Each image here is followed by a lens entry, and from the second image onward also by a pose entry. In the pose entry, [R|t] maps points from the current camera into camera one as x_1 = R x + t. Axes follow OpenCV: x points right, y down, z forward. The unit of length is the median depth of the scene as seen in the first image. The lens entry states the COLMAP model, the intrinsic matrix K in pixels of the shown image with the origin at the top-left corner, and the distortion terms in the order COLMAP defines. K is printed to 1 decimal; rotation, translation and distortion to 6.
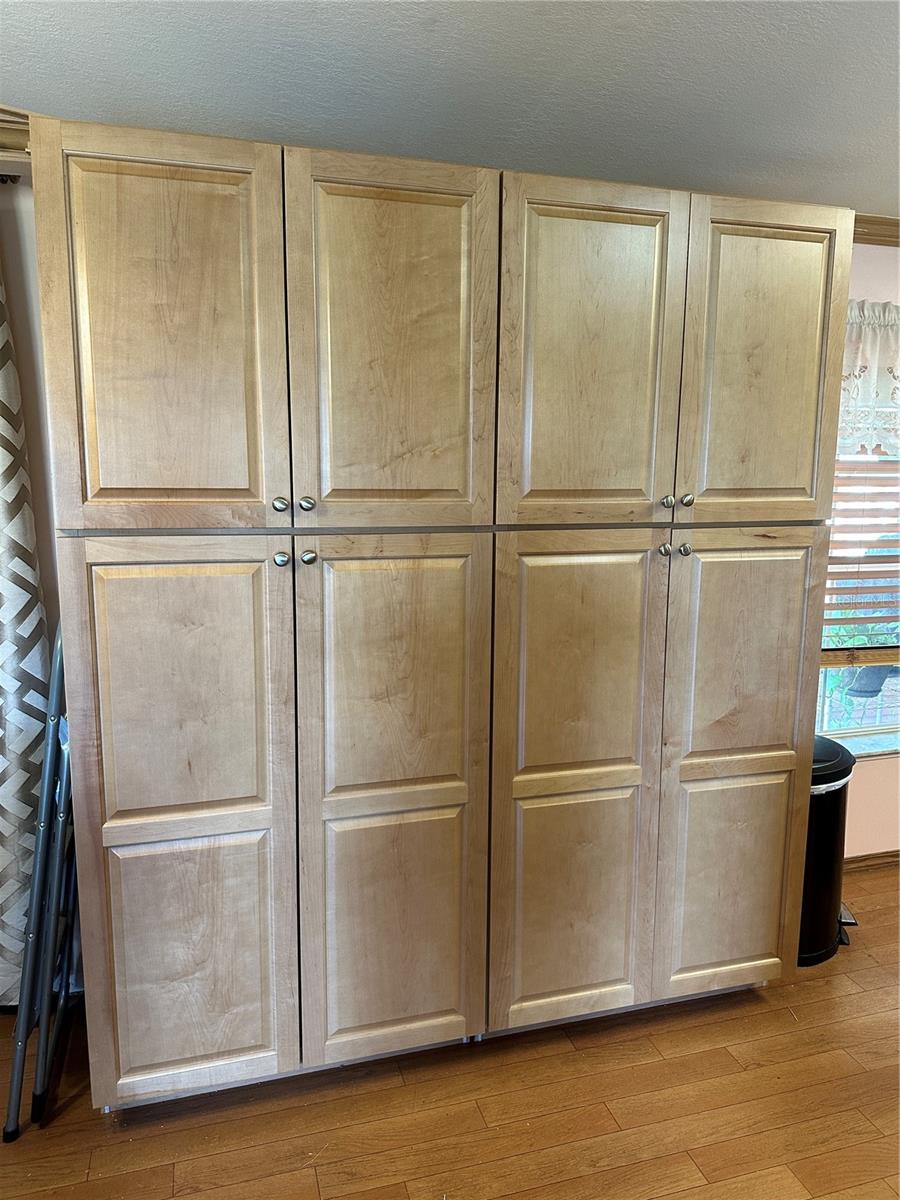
lens RADIAL K [[820.8, 0, 452.7], [0, 820.8, 594.7], [0, 0, 1]] dist [0.014170, -0.022271]
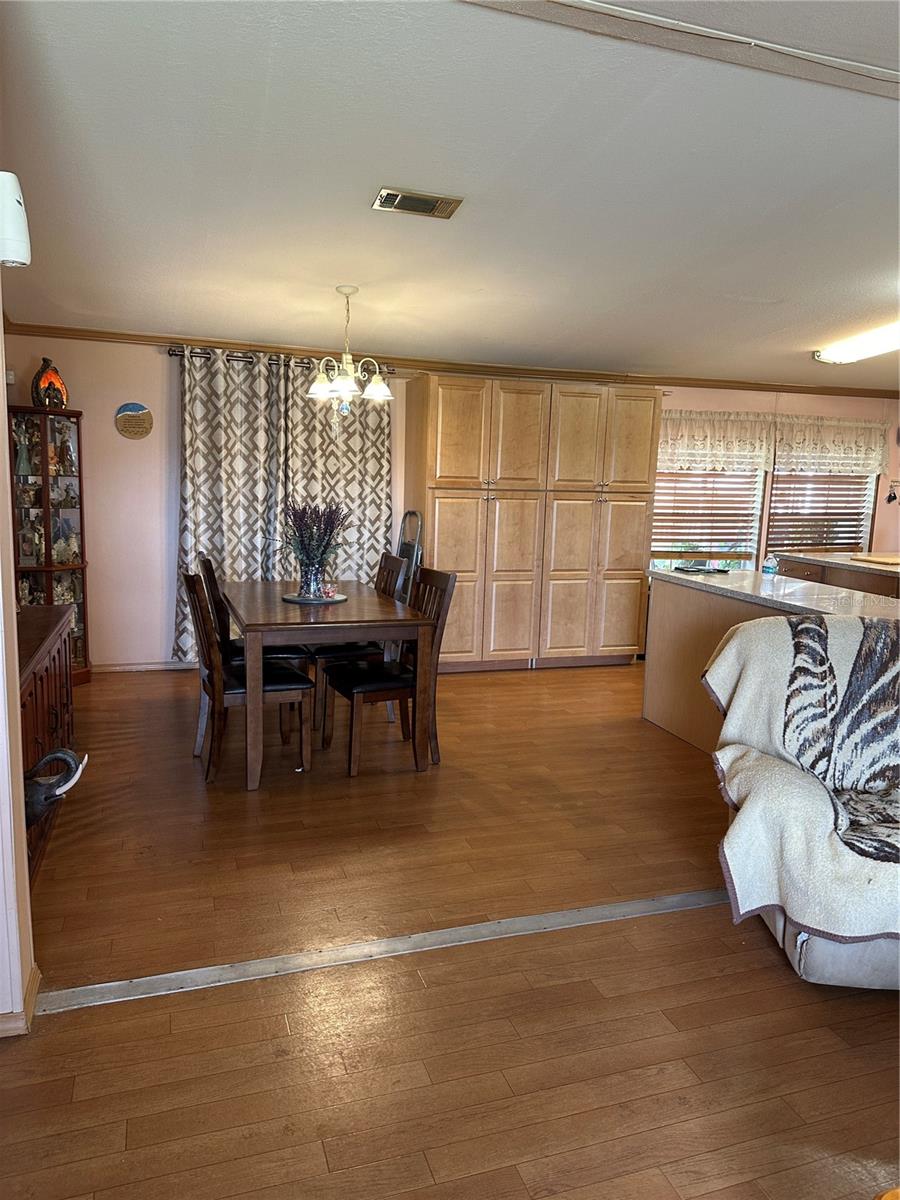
lens RADIAL K [[820.8, 0, 451.7], [0, 820.8, 609.7], [0, 0, 1]] dist [0.014170, -0.022271]
pose [[0.999192, 0.014172, 0.037613, -0.410949], [-0.014563, 0.999843, 0.010124, 0.338467], [-0.037464, -0.010663, 0.999241, -2.094525]]
